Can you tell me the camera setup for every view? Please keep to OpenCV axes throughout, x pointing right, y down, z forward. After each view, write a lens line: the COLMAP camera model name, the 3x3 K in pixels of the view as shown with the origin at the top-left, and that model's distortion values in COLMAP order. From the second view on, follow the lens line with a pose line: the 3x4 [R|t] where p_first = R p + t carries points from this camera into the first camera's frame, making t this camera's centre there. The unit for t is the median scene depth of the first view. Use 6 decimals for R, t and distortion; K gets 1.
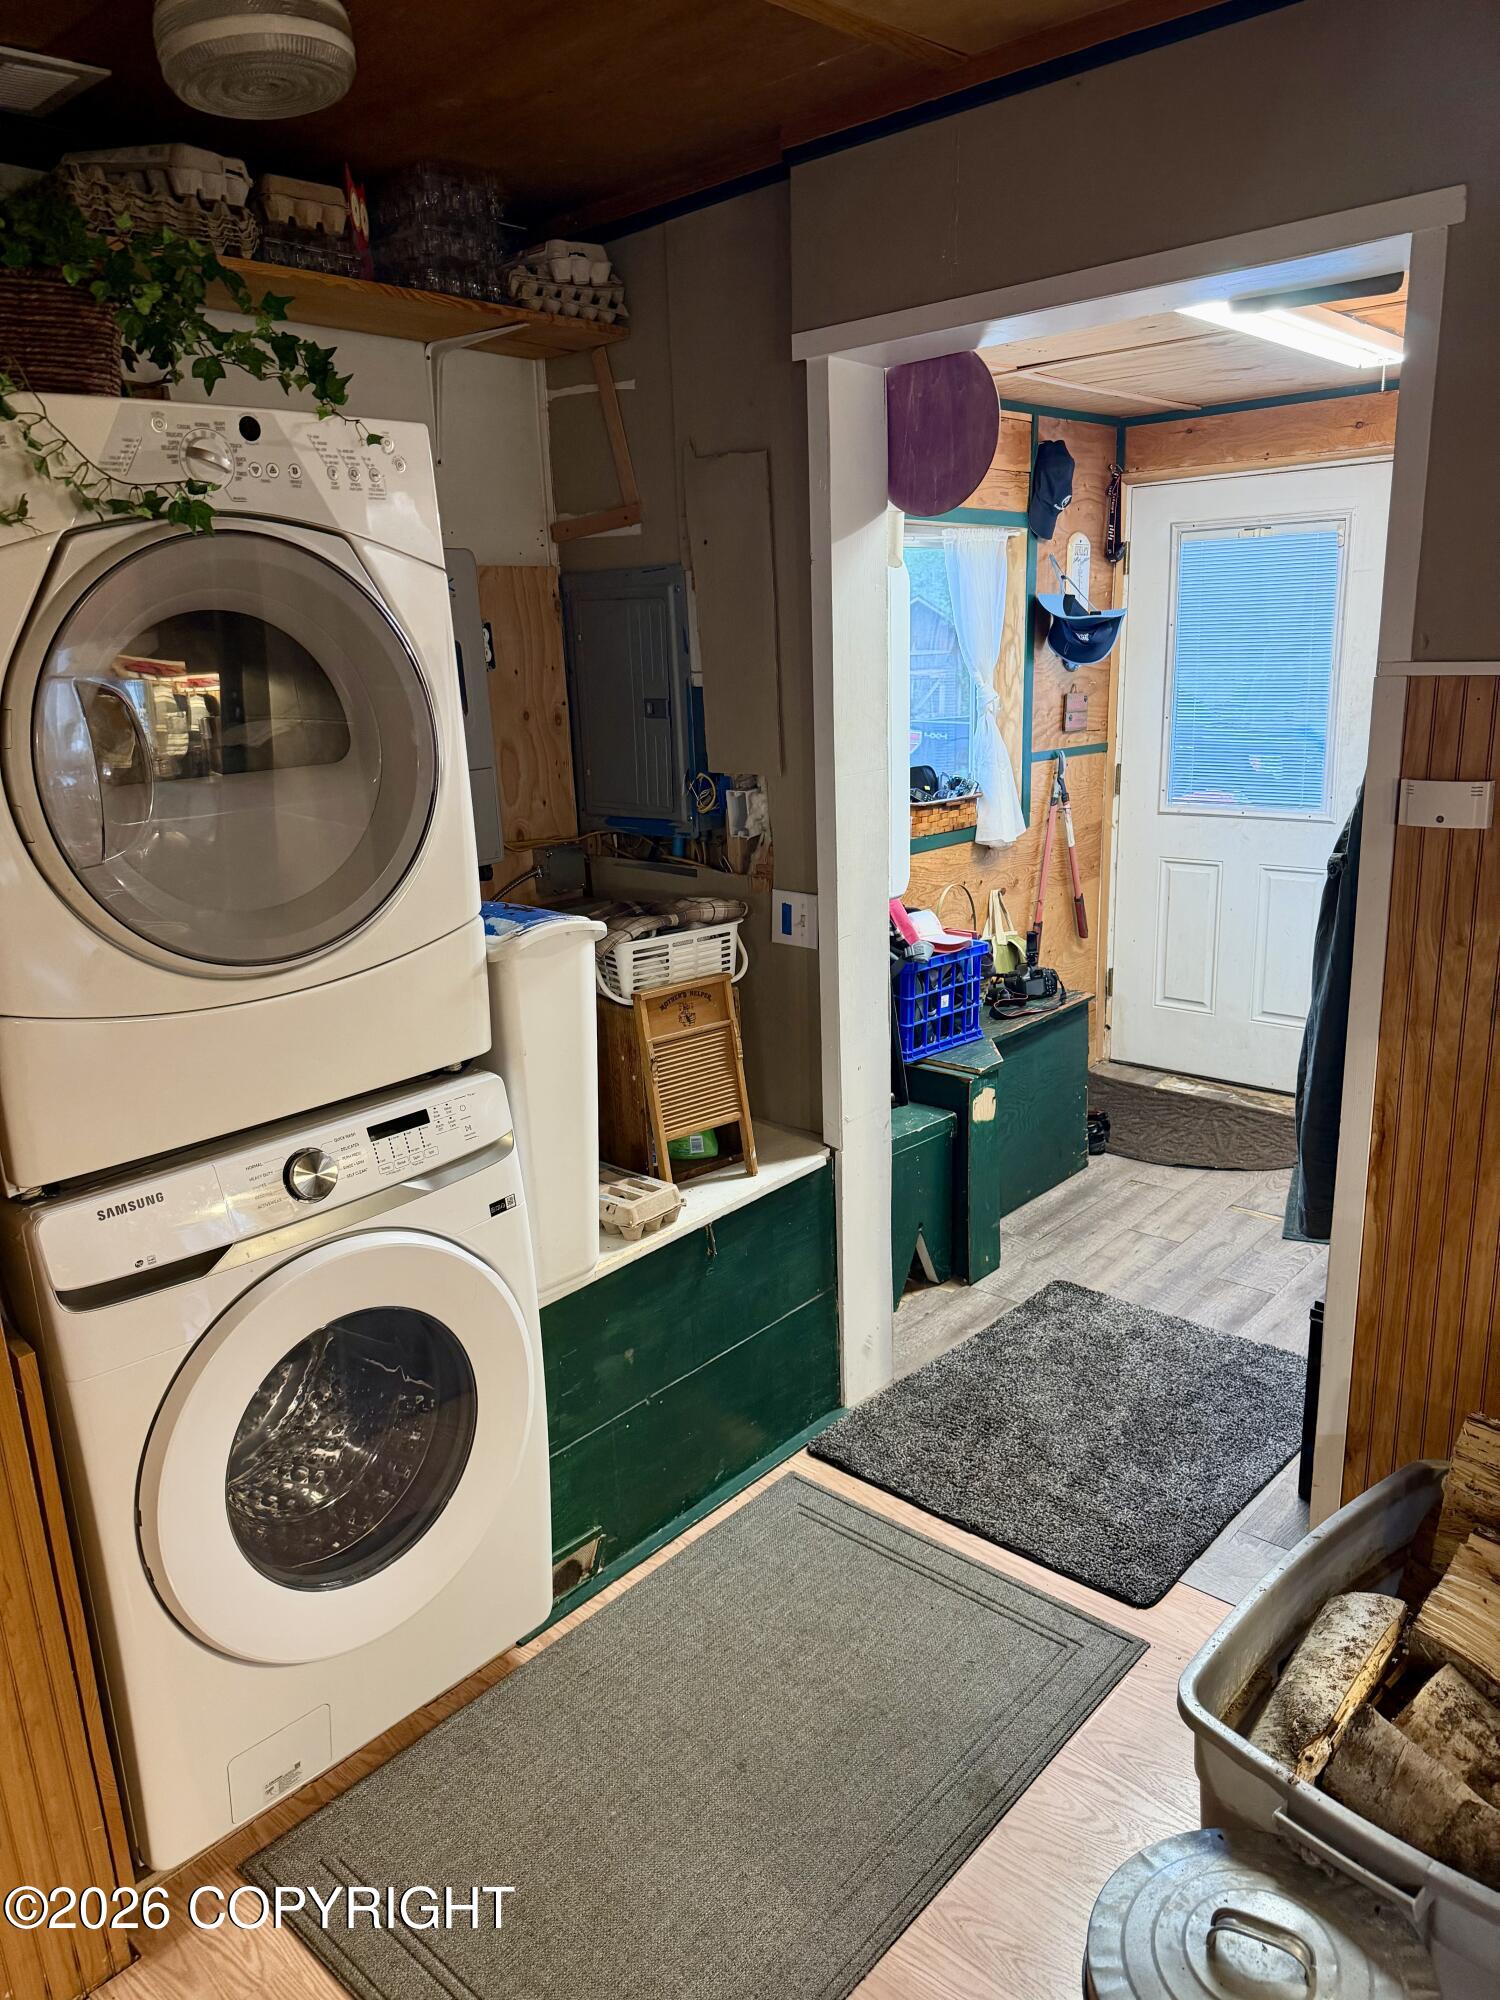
lens RADIAL K [[1404.2, 0, 751.8], [0, 1404.2, 1005.0], [0, 0, 1]] dist [0.035480, -0.053875]
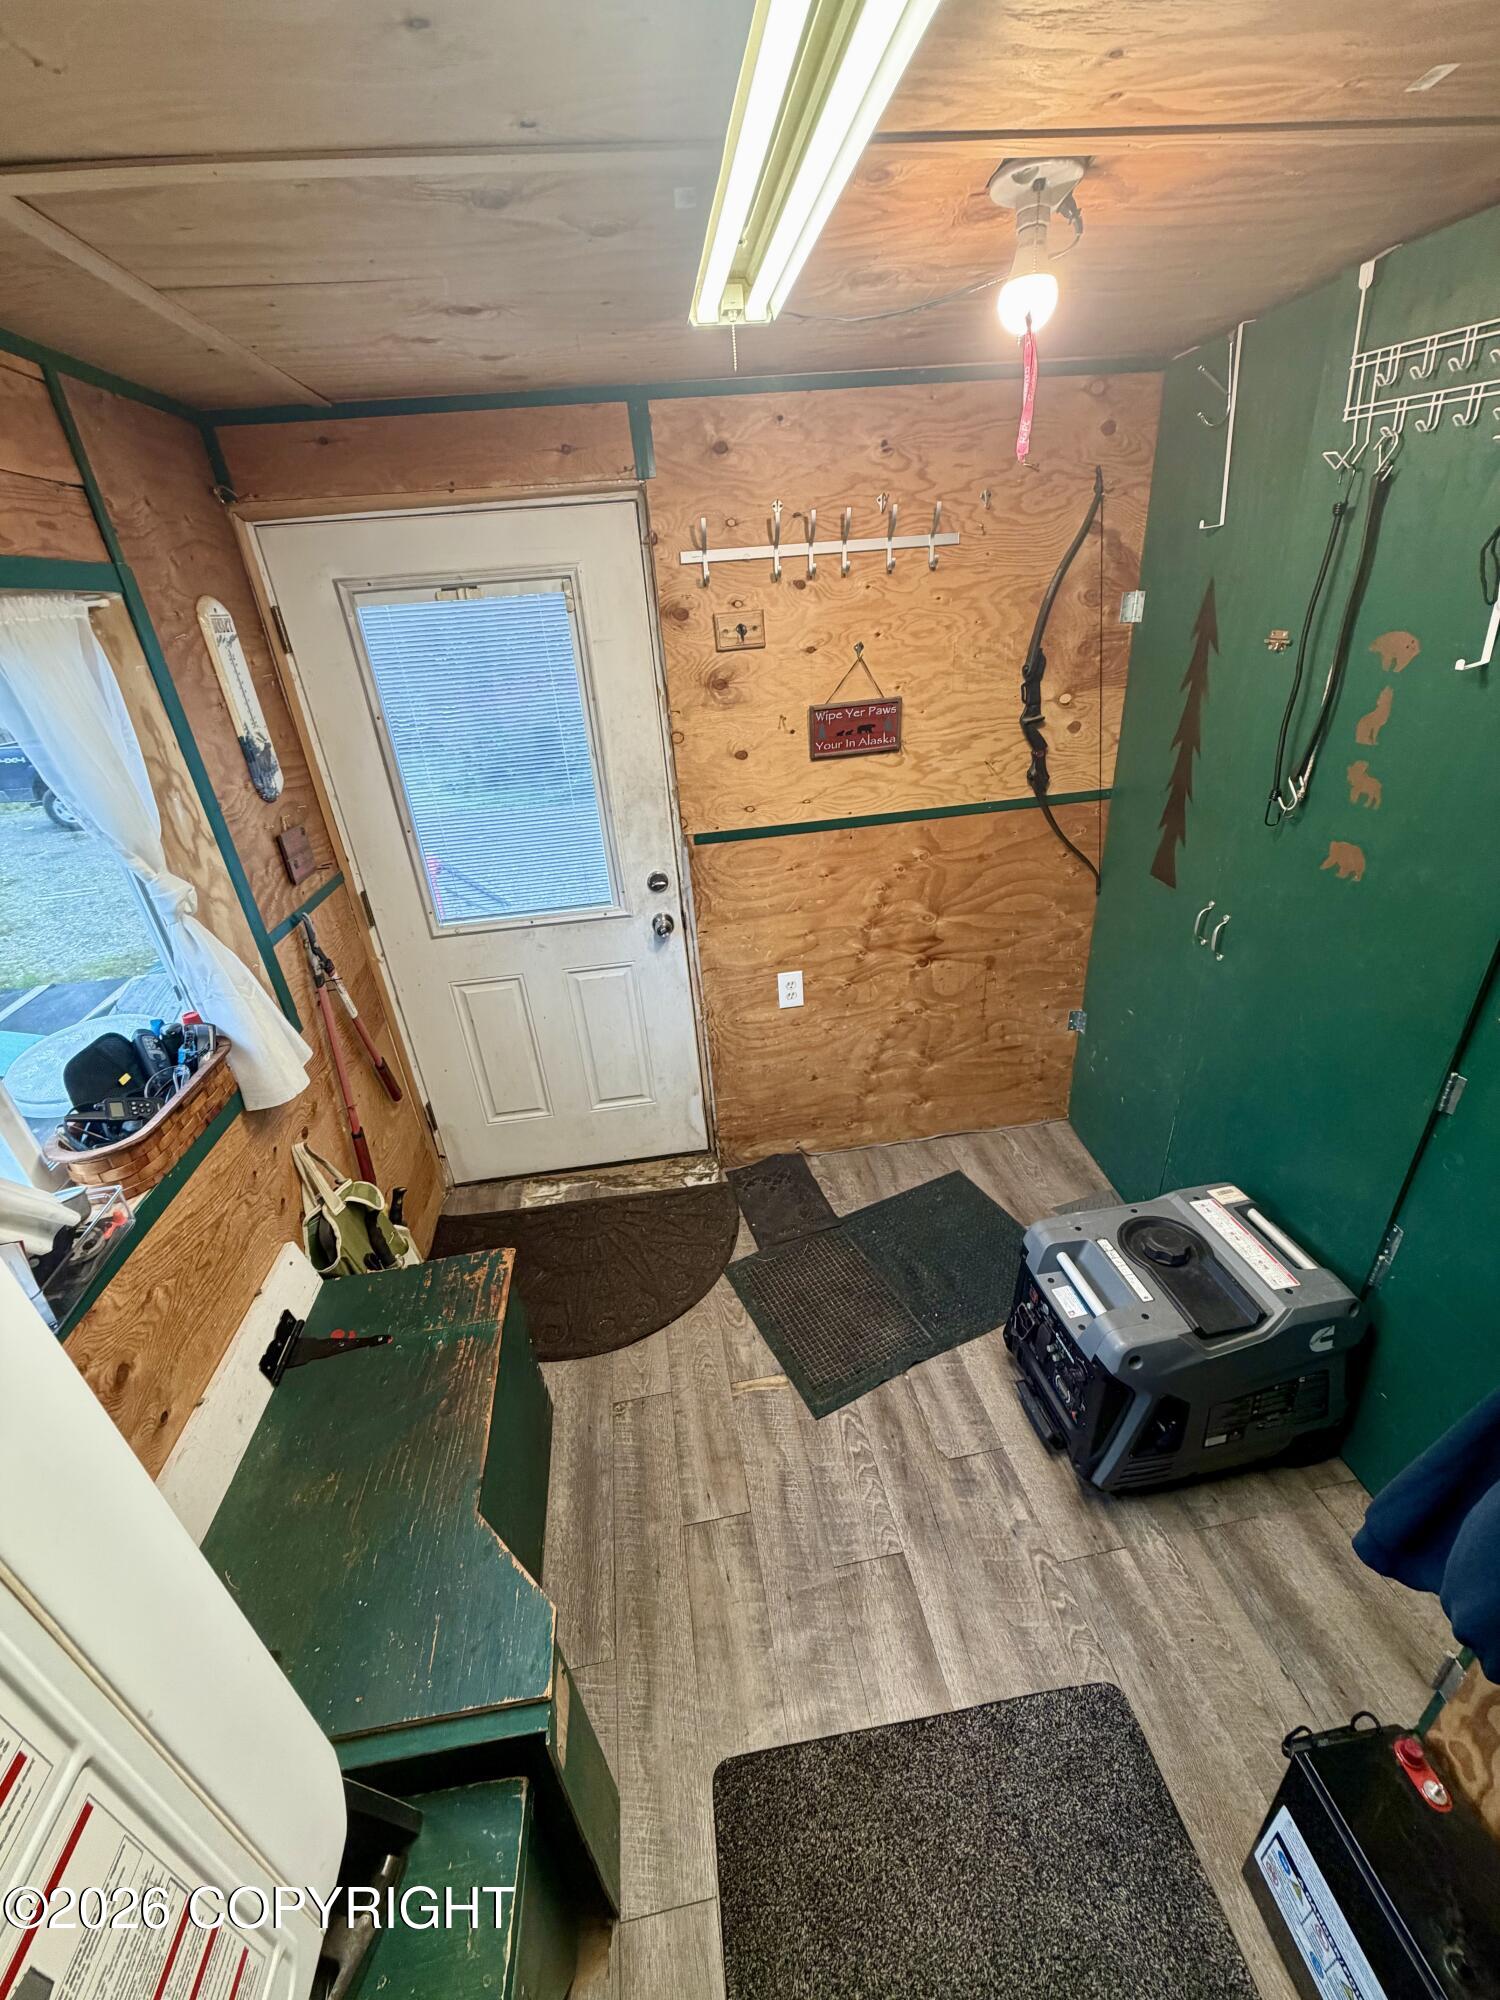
lens RADIAL K [[793.7, 0, 748.3], [0, 793.7, 1012.3], [0, 0, 1]] dist [0.000105, 0.000688]
pose [[0.655378, -0.361542, 0.663149, 0.080085], [0.236066, 0.932057, 0.274849, -0.194931], [-0.717463, -0.023583, 0.696198, 0.553024]]
